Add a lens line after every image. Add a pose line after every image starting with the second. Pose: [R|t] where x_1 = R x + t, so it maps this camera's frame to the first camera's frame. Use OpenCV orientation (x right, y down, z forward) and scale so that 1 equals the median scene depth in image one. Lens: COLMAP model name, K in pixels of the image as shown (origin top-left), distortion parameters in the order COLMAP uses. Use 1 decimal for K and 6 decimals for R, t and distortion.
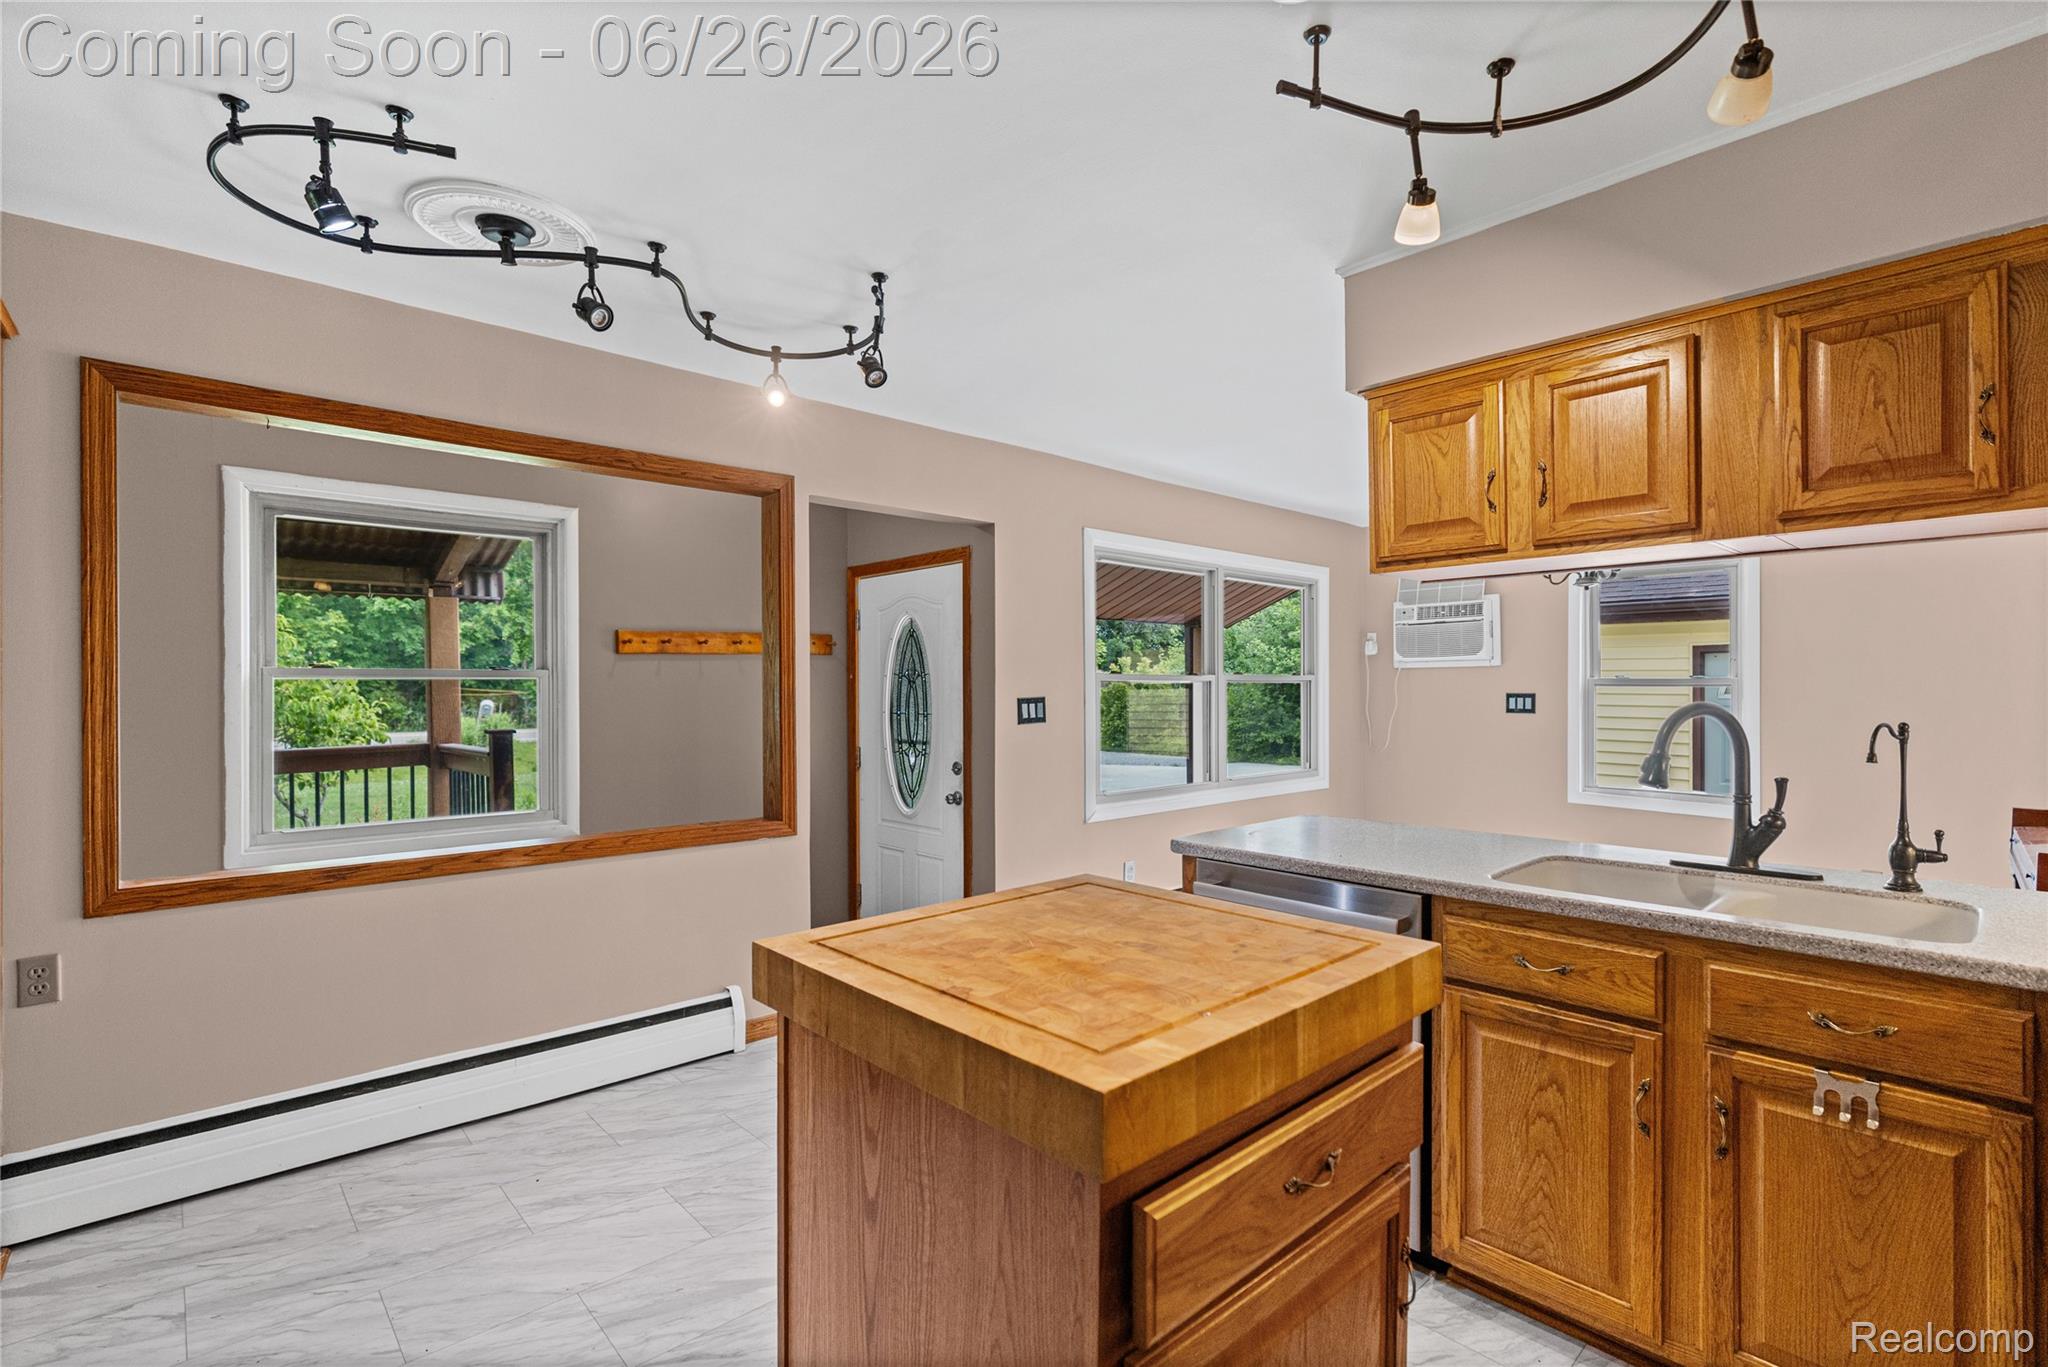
lens RADIAL K [[945.9, 0, 1033.8], [0, 945.9, 686.5], [0, 0, 1]] dist [-0.014466, 0.007208]
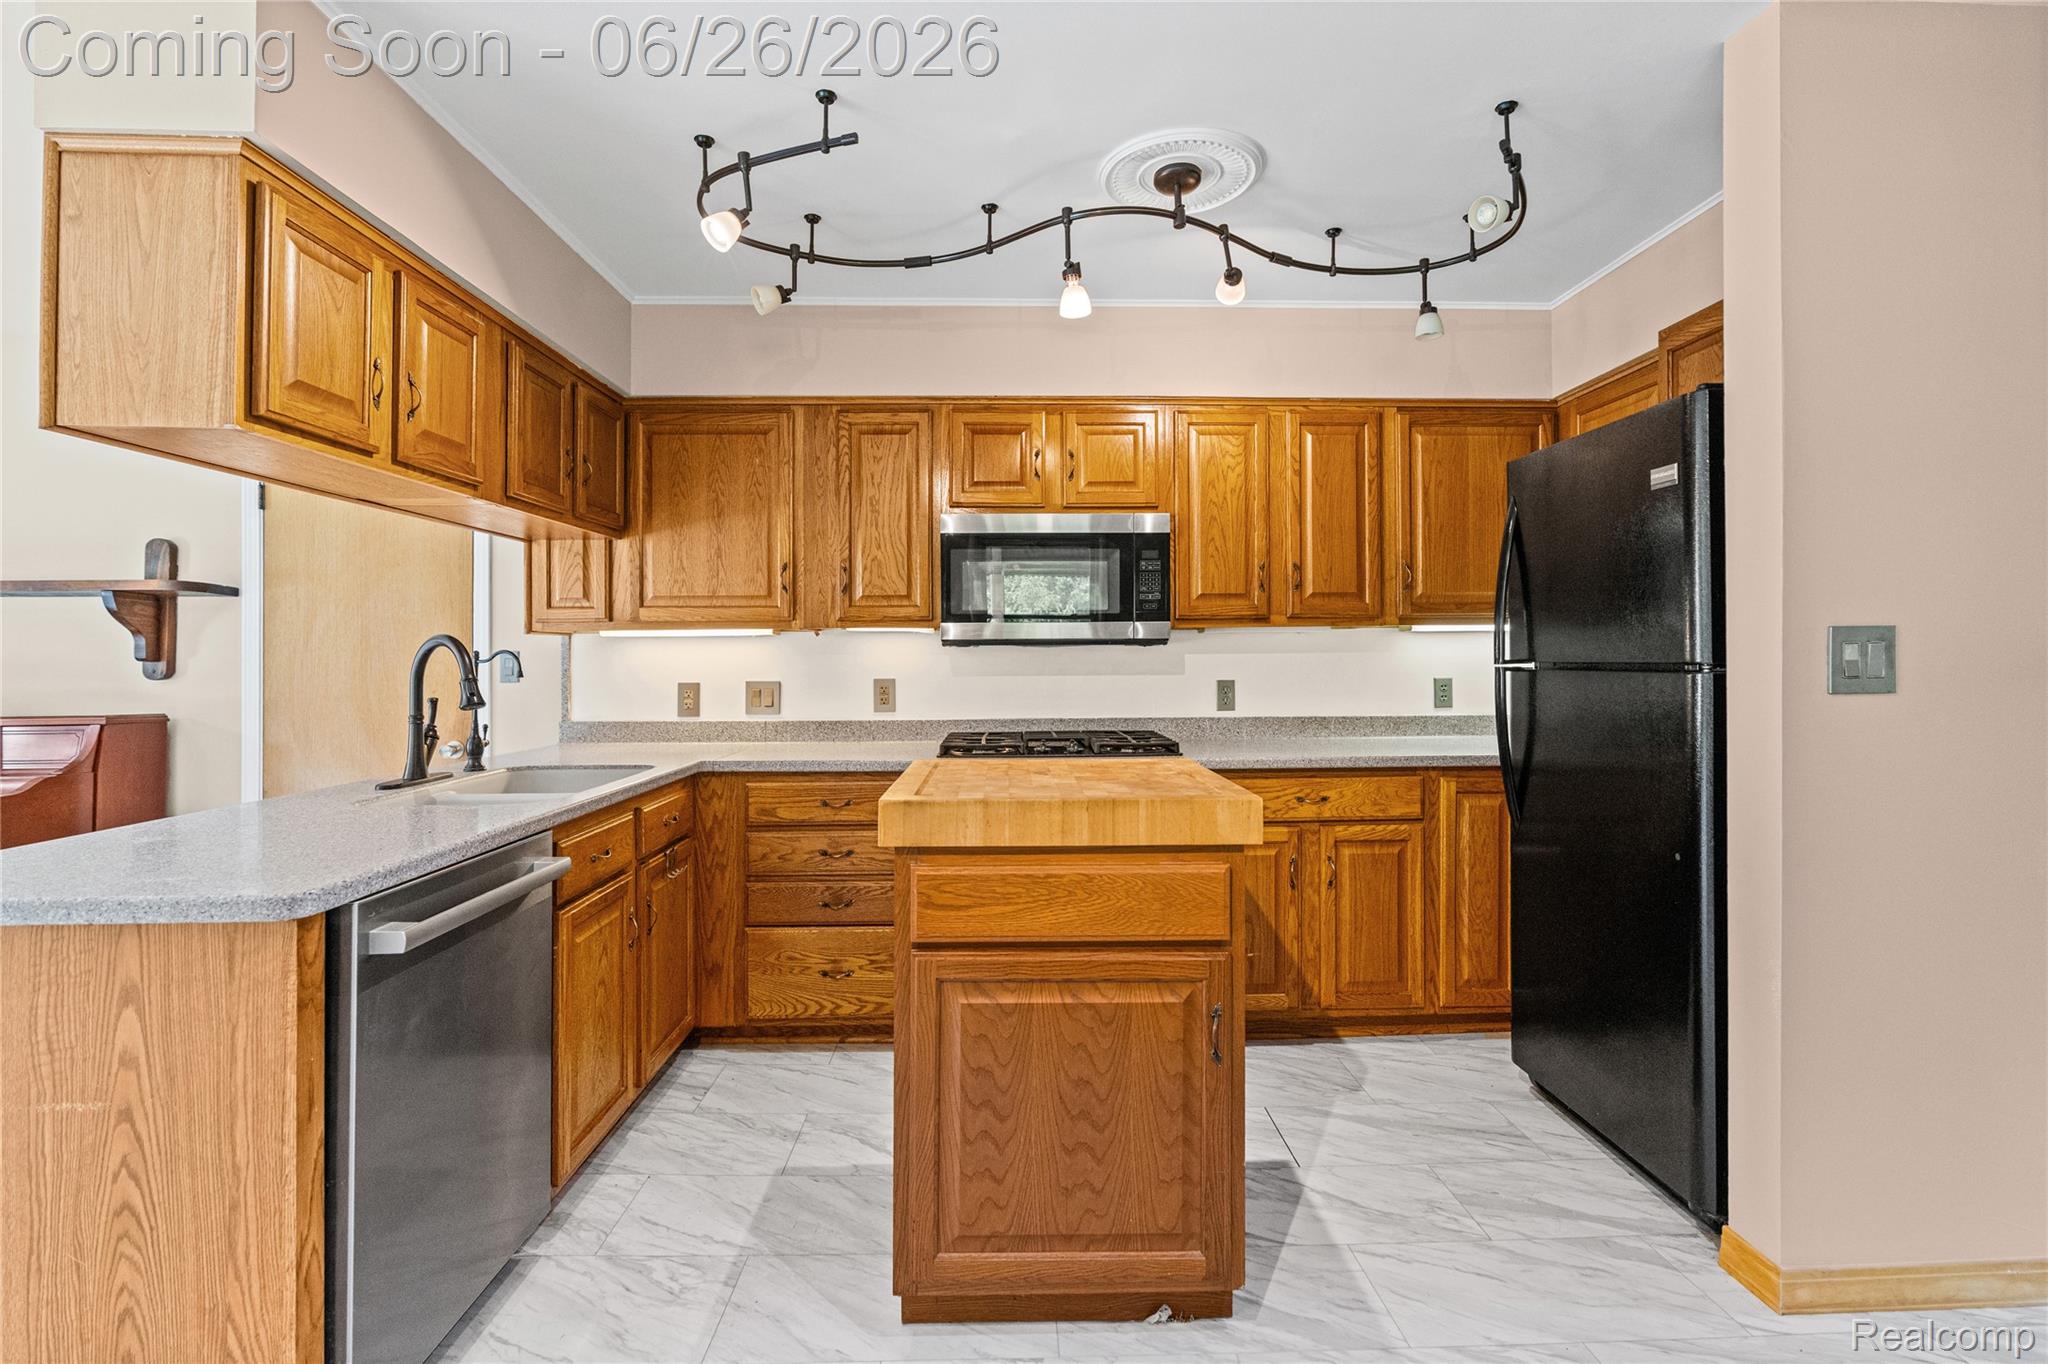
lens RADIAL K [[959.9, 0, 1029.2], [0, 959.9, 649.1], [0, 0, 1]] dist [-0.004745, 0.001083]
pose [[-0.750461, 0.013606, 0.660775, -0.352045], [0.008443, 0.999904, -0.011001, 0.032336], [-0.660861, -0.002677, -0.750504, 0.840494]]
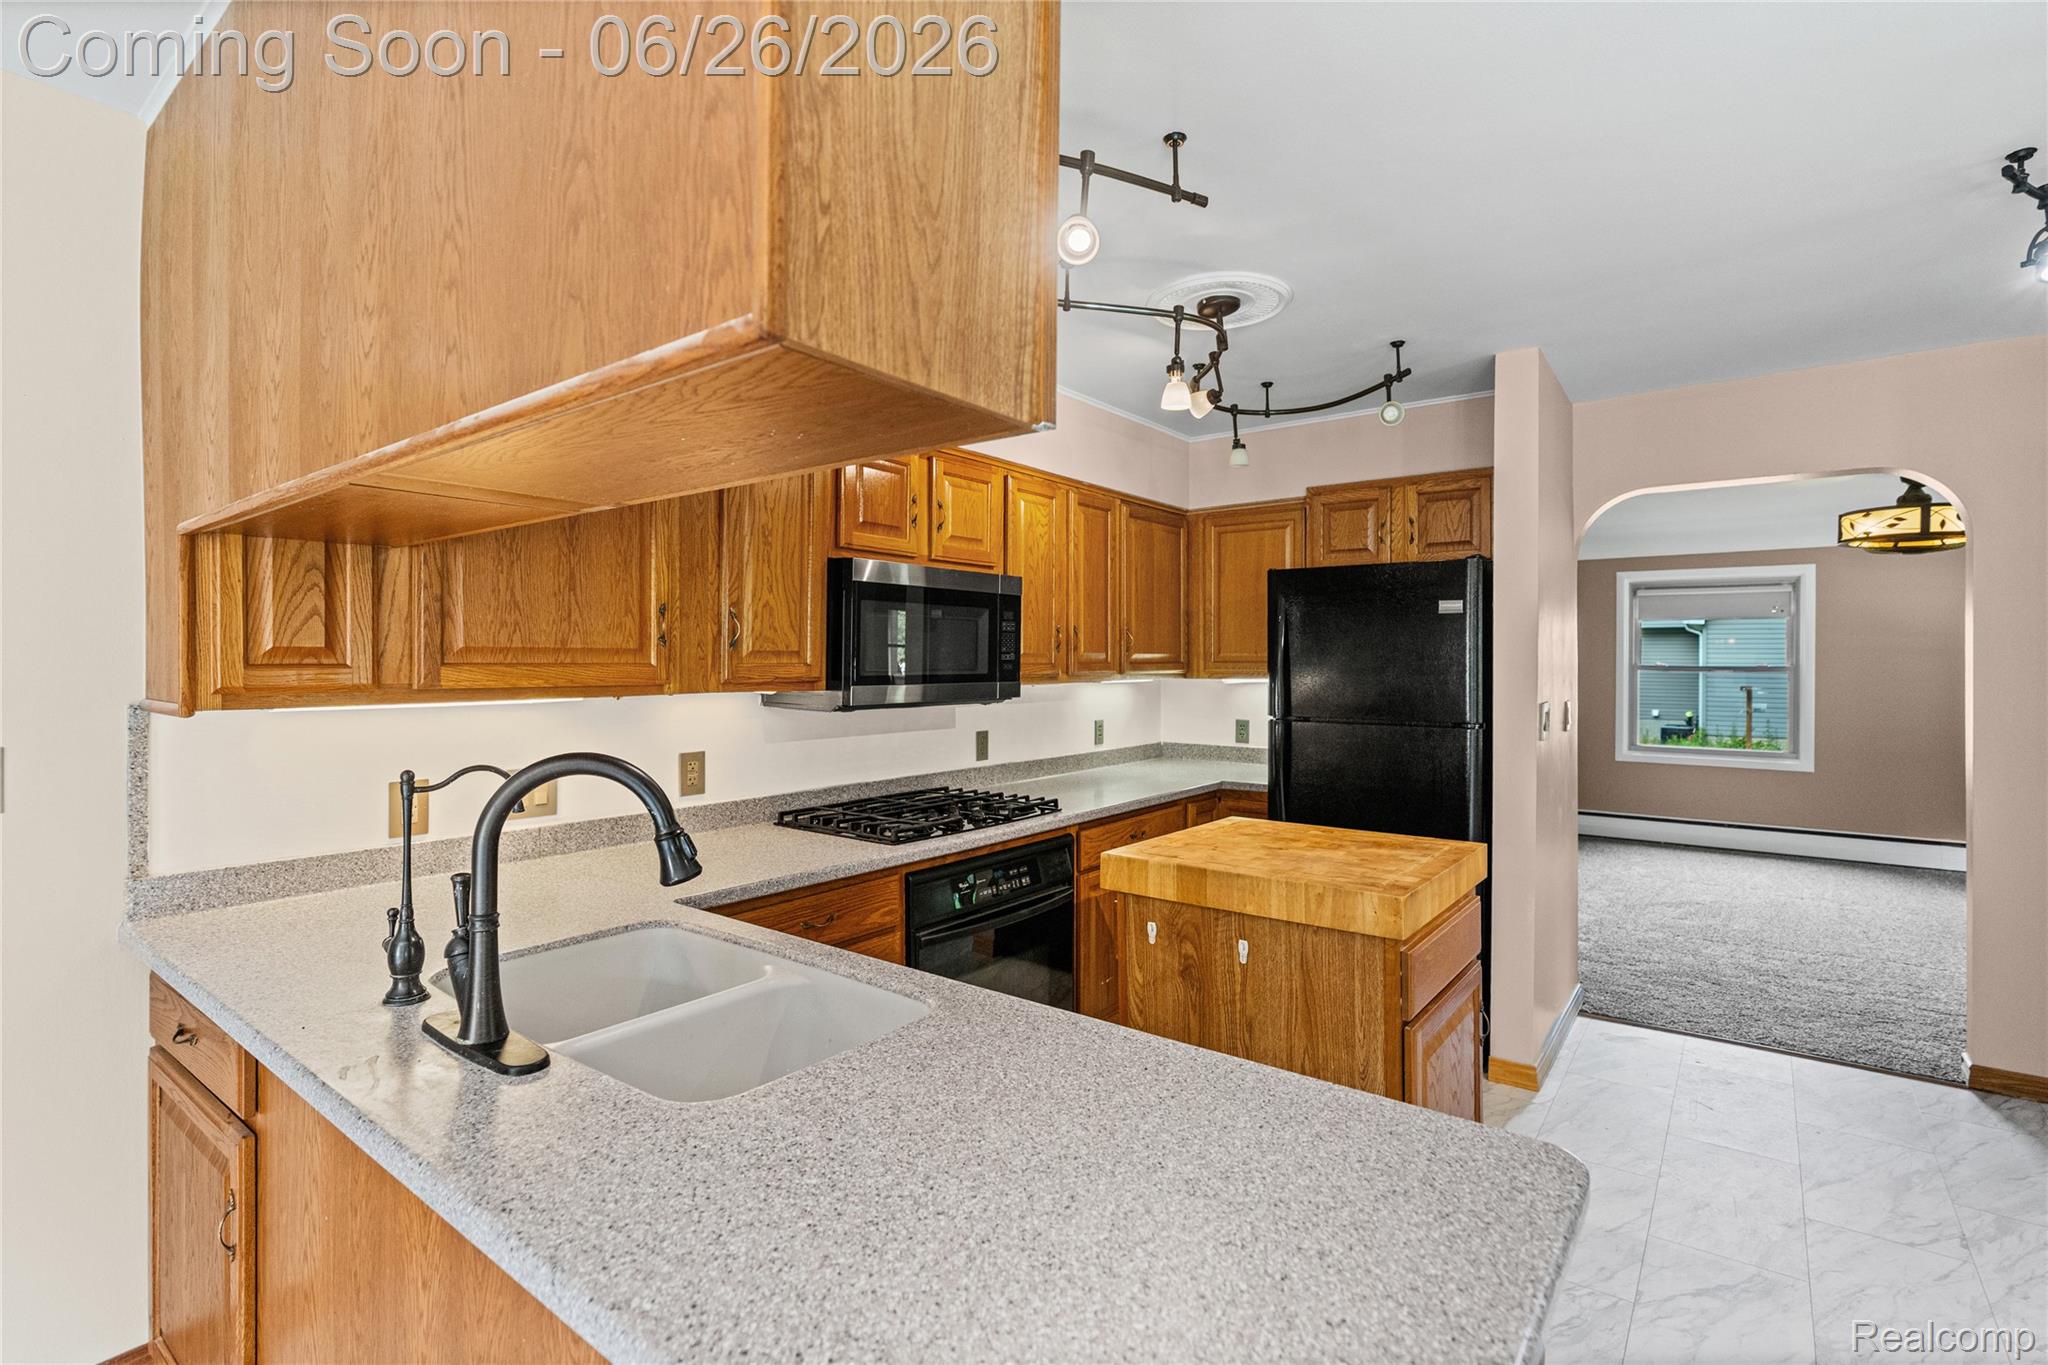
lens RADIAL K [[953.9, 0, 1041.3], [0, 953.9, 661.7], [0, 0, 1]] dist [-0.006821, 0.001370]
pose [[-0.984951, 0.001125, -0.172828, 0.313878], [0.000778, 0.999998, 0.002077, -0.026037], [0.172830, 0.001911, -0.984950, 0.997974]]
